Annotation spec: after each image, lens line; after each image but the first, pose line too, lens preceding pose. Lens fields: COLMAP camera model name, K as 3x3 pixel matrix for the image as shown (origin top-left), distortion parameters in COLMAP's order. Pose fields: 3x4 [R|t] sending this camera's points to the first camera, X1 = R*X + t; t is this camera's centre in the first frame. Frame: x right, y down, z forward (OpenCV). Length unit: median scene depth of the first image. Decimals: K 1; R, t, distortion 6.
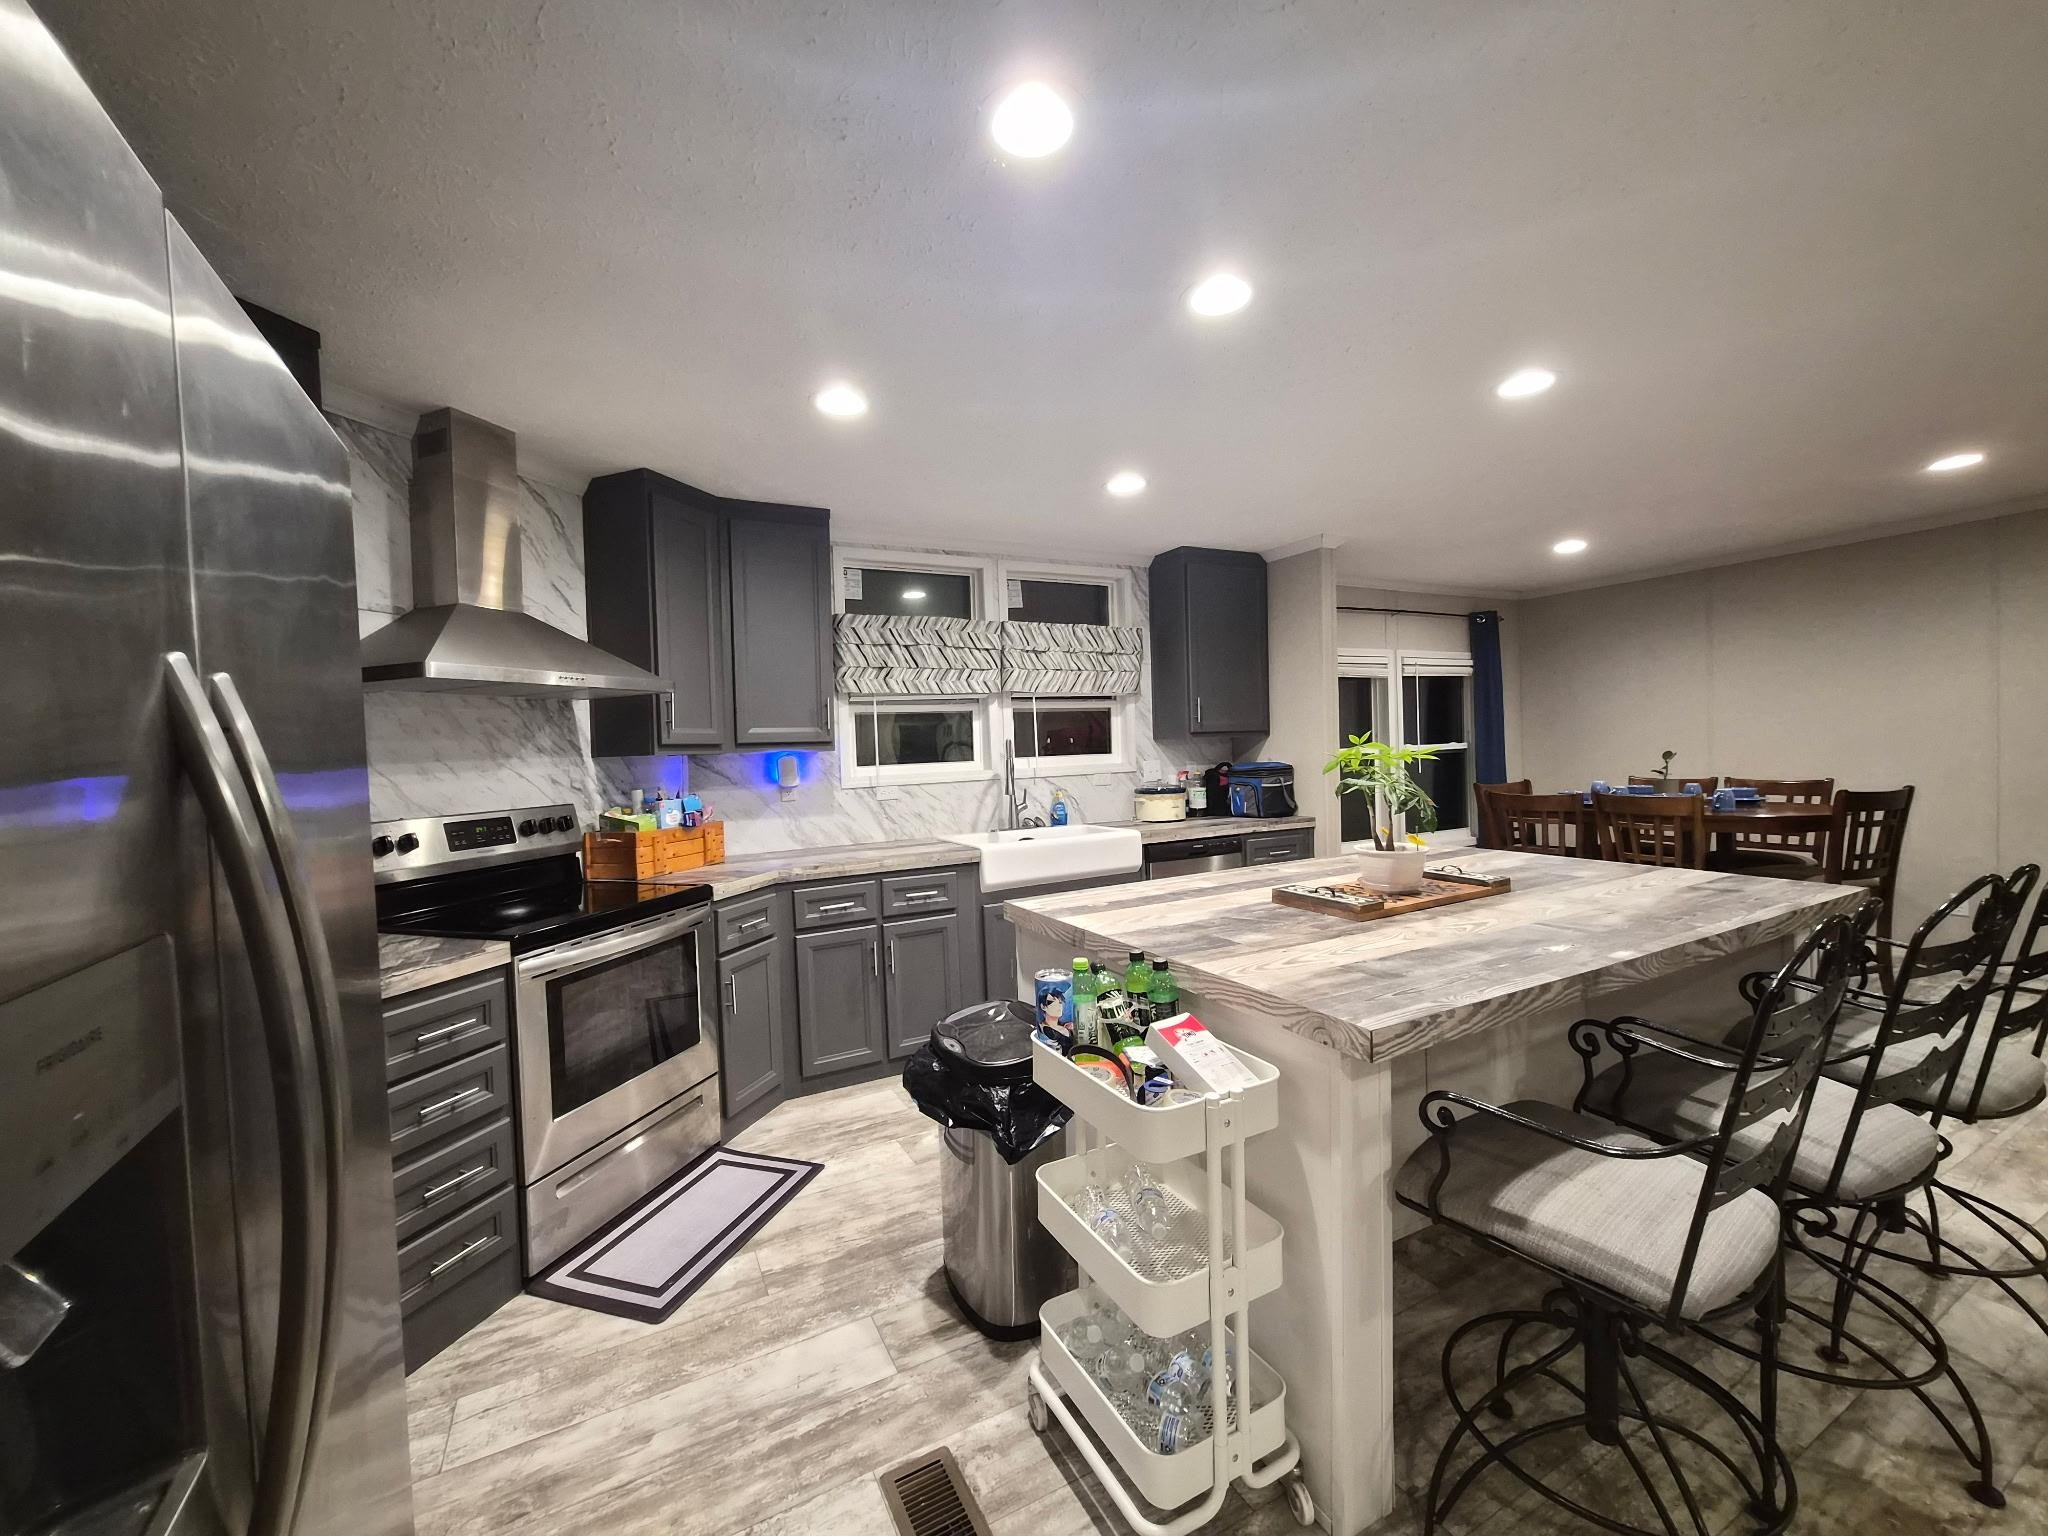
lens RADIAL K [[803.3, 0, 1012.7], [0, 803.3, 761.8], [0, 0, 1]] dist [0.001003, -0.000439]
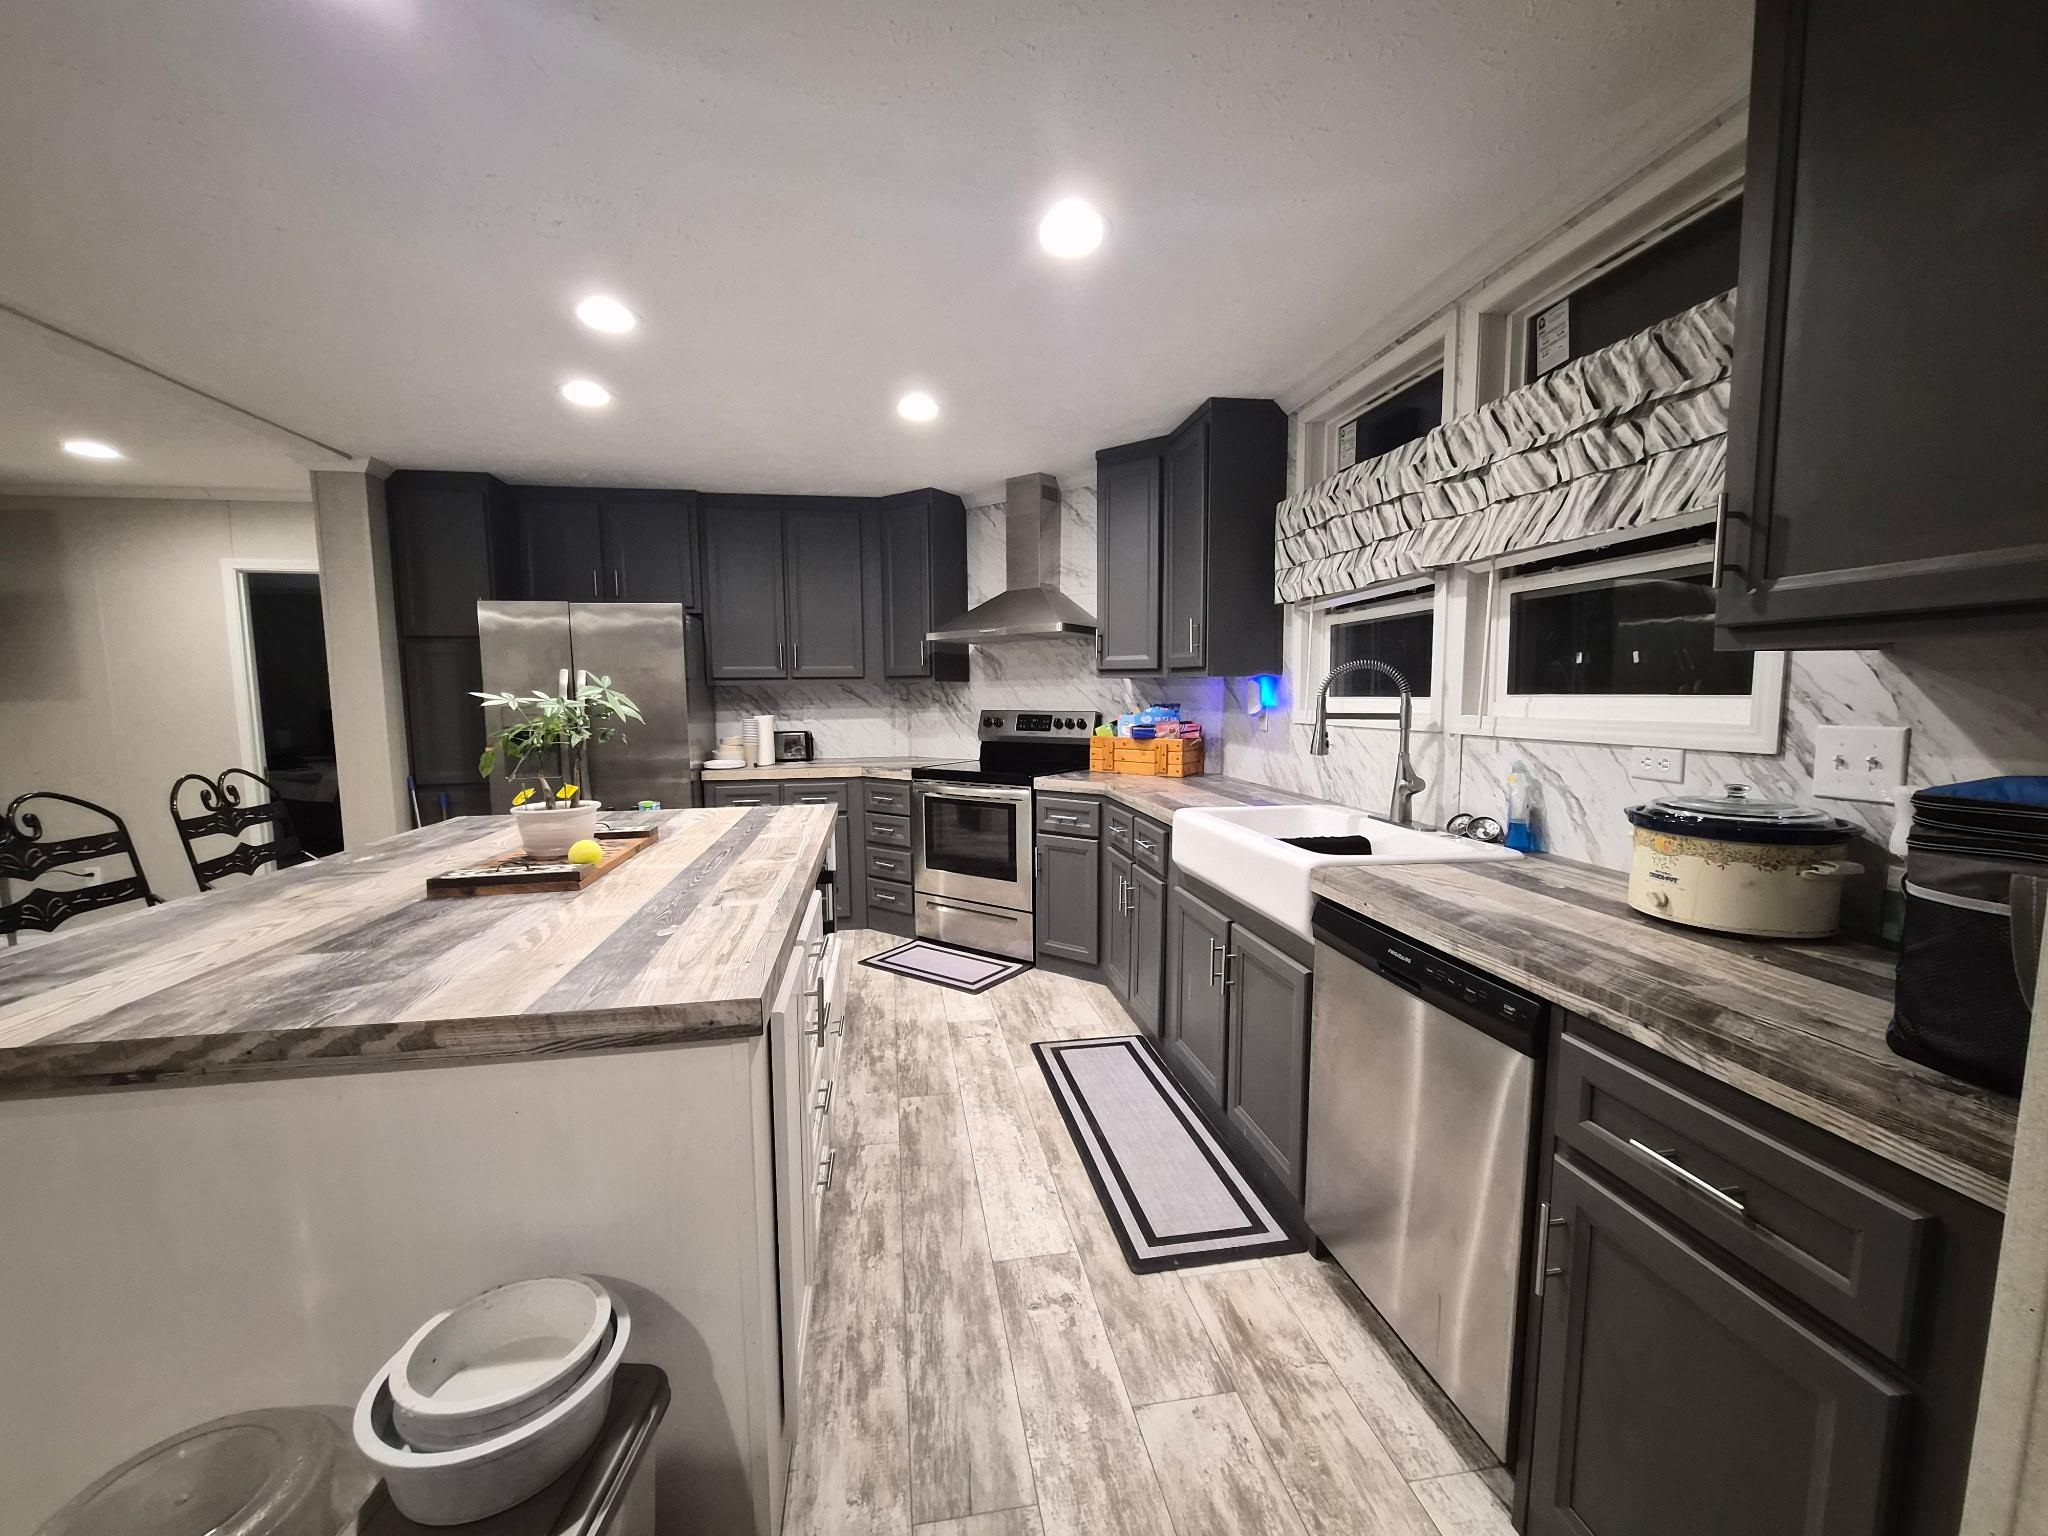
lens RADIAL K [[782.7, 0, 980.7], [0, 782.7, 765.4], [0, 0, 1]] dist [0.001601, 0.001035]
pose [[-0.307659, 0.131132, -0.942417, 0.780940], [0.004135, 0.990633, 0.136491, -0.039885], [0.951488, 0.038096, -0.305319, 1.165031]]
